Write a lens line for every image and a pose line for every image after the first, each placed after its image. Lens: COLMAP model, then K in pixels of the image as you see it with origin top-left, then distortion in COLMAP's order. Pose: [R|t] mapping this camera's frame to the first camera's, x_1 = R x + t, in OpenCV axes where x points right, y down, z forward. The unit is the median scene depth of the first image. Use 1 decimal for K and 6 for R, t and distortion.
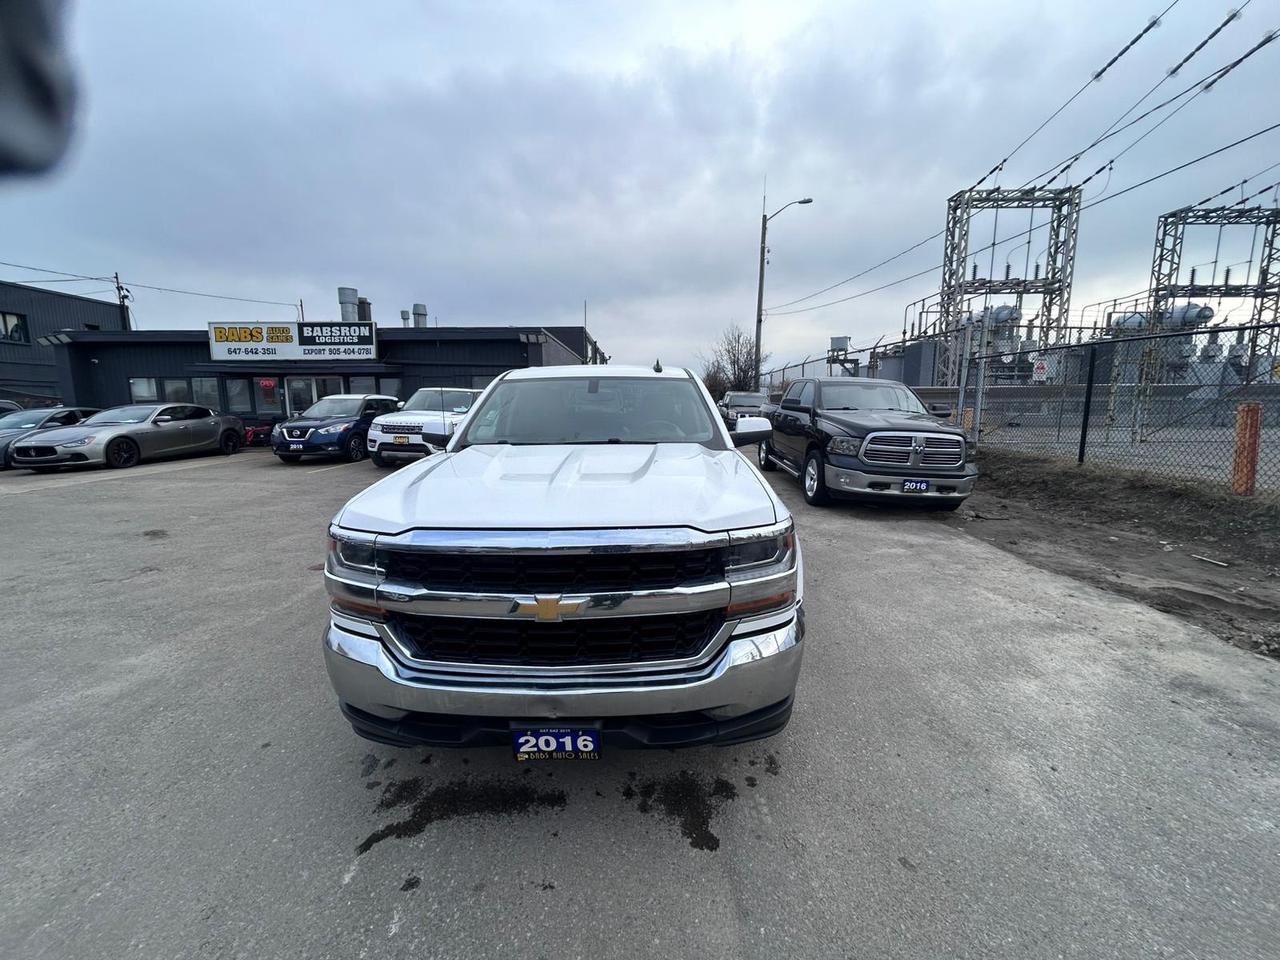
lens RADIAL K [[517.4, 0, 637.4], [0, 517.4, 481.0], [0, 0, 1]] dist [-0.000164, 0.000094]
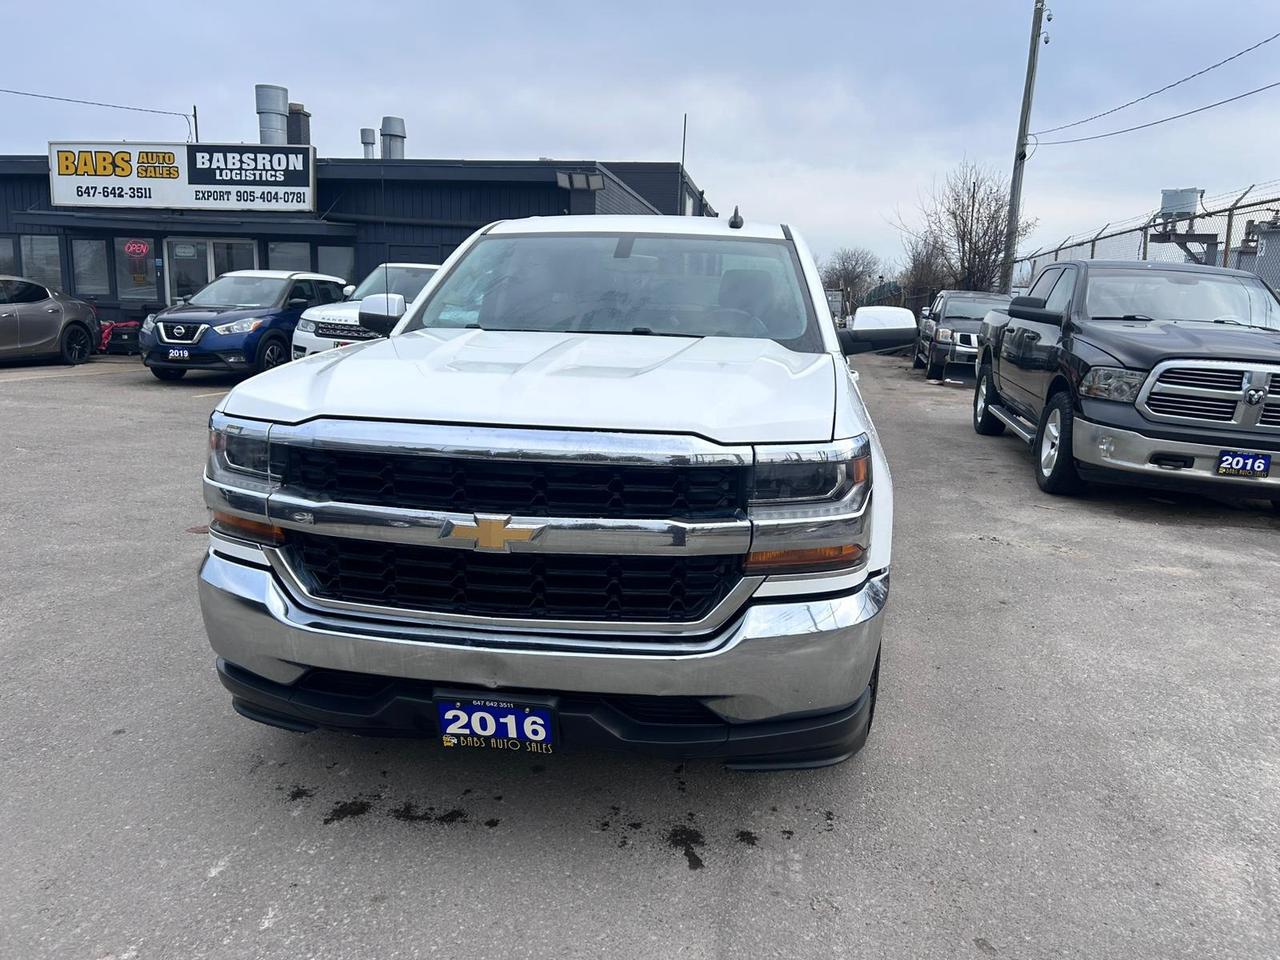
lens RADIAL K [[960.2, 0, 644.9], [0, 960.2, 492.2], [0, 0, 1]] dist [0.055981, -0.063684]
pose [[0.989512, 0.060328, -0.131248, 0.024913], [-0.055541, 0.997661, 0.039842, 0.014408], [0.133345, -0.032134, 0.990549, -0.035232]]
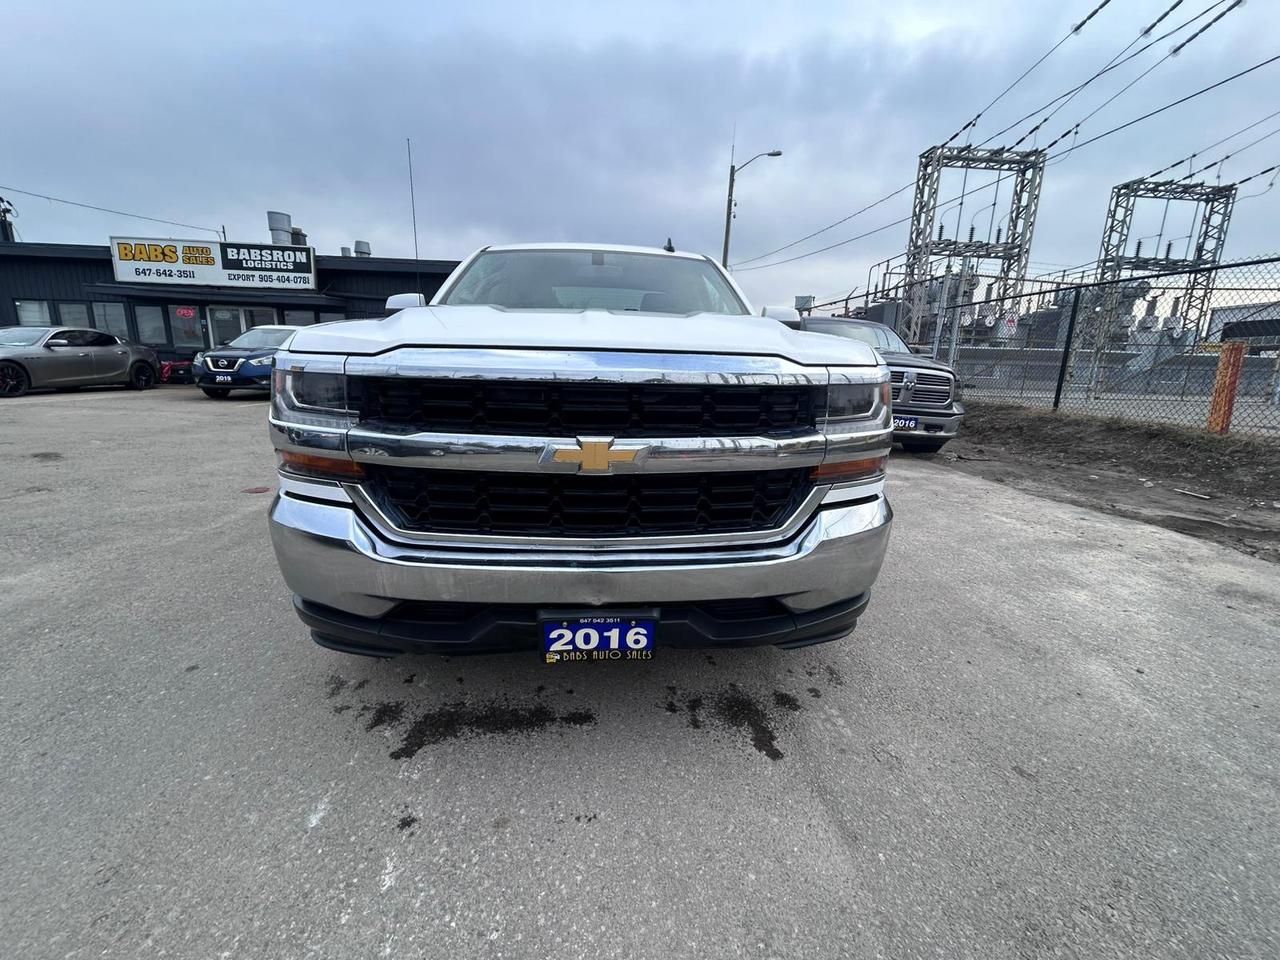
lens RADIAL K [[517.4, 0, 638.1], [0, 517.4, 480.2], [0, 0, 1]] dist [-0.000164, 0.000094]
pose [[0.995768, 0.013993, 0.090826, -0.020840], [-0.019928, 0.997701, 0.064775, 0.027122], [-0.089711, -0.066311, 0.993758, 0.030848]]
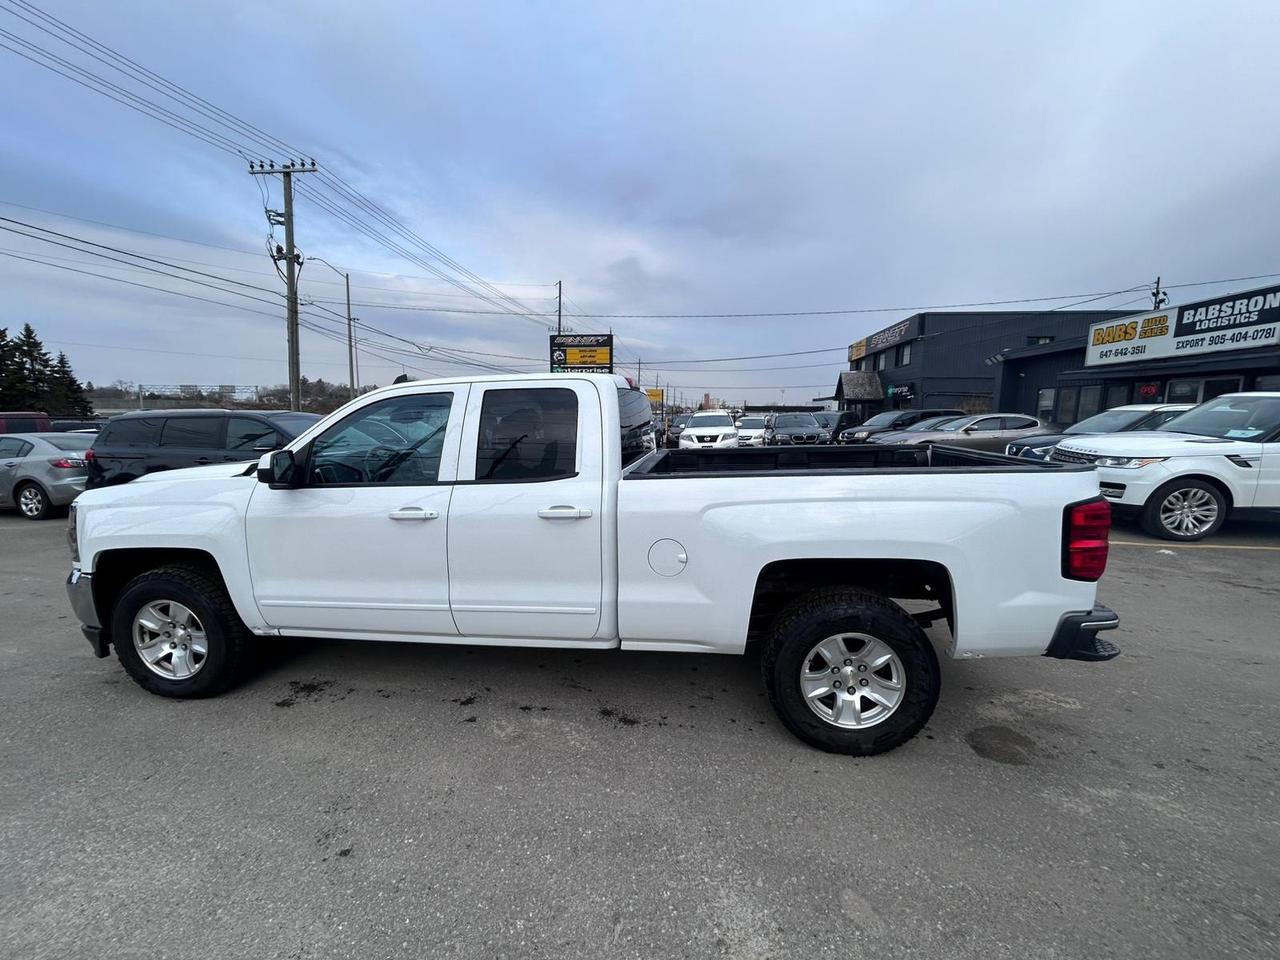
lens RADIAL K [[517.4, 0, 639.9], [0, 517.4, 482.4], [0, 0, 1]] dist [-0.000164, 0.000094]
pose [[-0.130821, 0.143421, -0.980977, 0.205041], [-0.153064, 0.974695, 0.162915, -0.063942], [0.979519, 0.171465, -0.105558, 0.366135]]
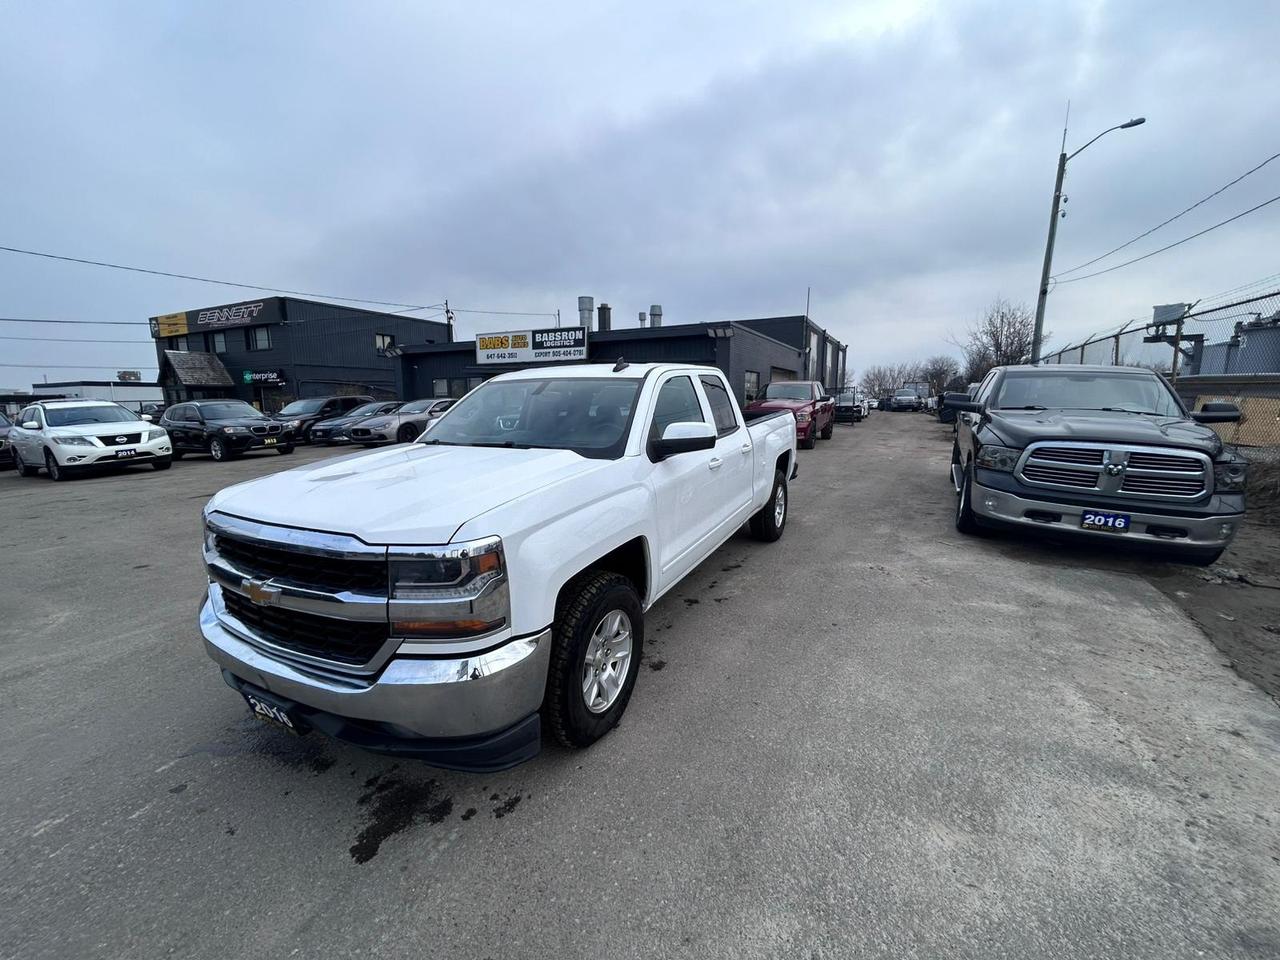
lens RADIAL K [[517.4, 0, 638.0], [0, 517.4, 481.3], [0, 0, 1]] dist [-0.000164, 0.000094]
pose [[0.890233, 0.072337, -0.449725, 0.124641], [-0.065986, 0.997375, 0.029806, -0.010072], [0.450701, 0.003141, 0.892669, 0.042549]]
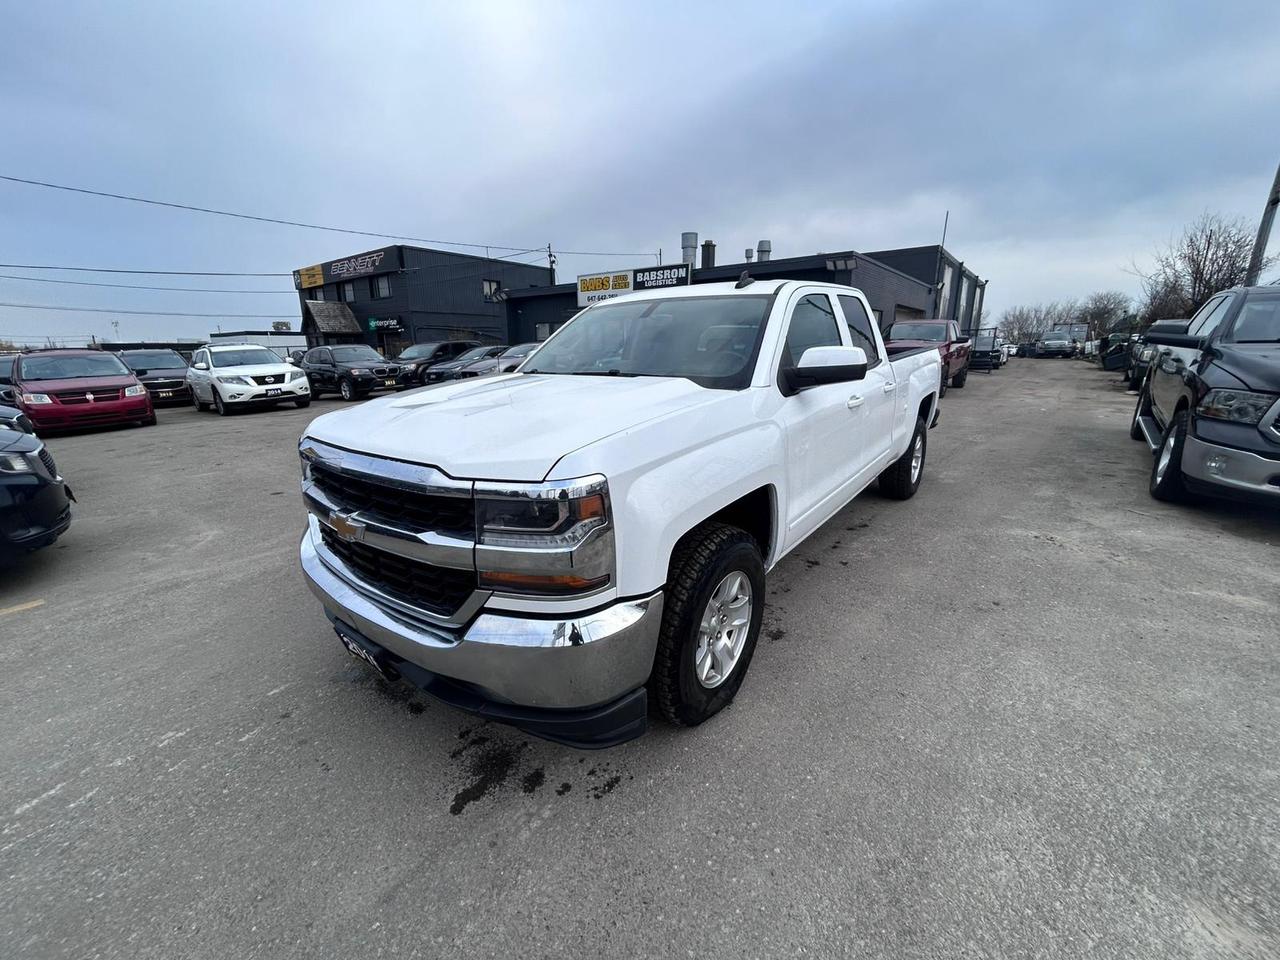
lens RADIAL K [[517.4, 0, 637.6], [0, 517.4, 480.1], [0, 0, 1]] dist [-0.000164, 0.000094]
pose [[0.791032, 0.151494, -0.592720, 0.104043], [-0.085348, 0.986708, 0.138289, -0.004338], [0.605792, -0.058803, 0.793447, 0.063525]]
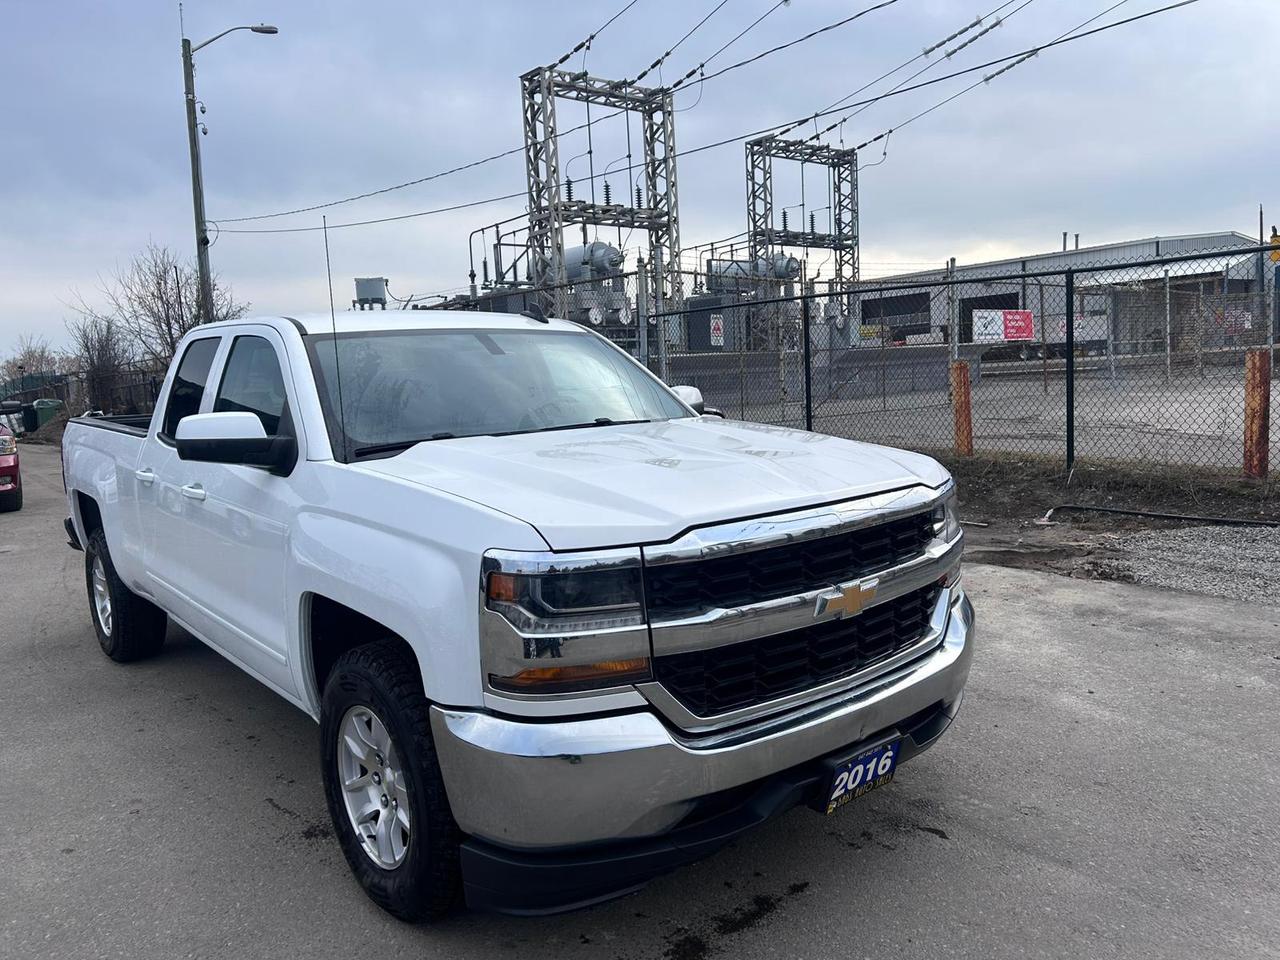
lens RADIAL K [[960.2, 0, 645.4], [0, 960.2, 492.5], [0, 0, 1]] dist [0.055981, -0.063684]
pose [[0.758980, -0.108572, 0.641998, -0.158520], [0.142736, 0.989760, -0.001361, 0.004570], [-0.635276, 0.092669, 0.766705, 0.005035]]
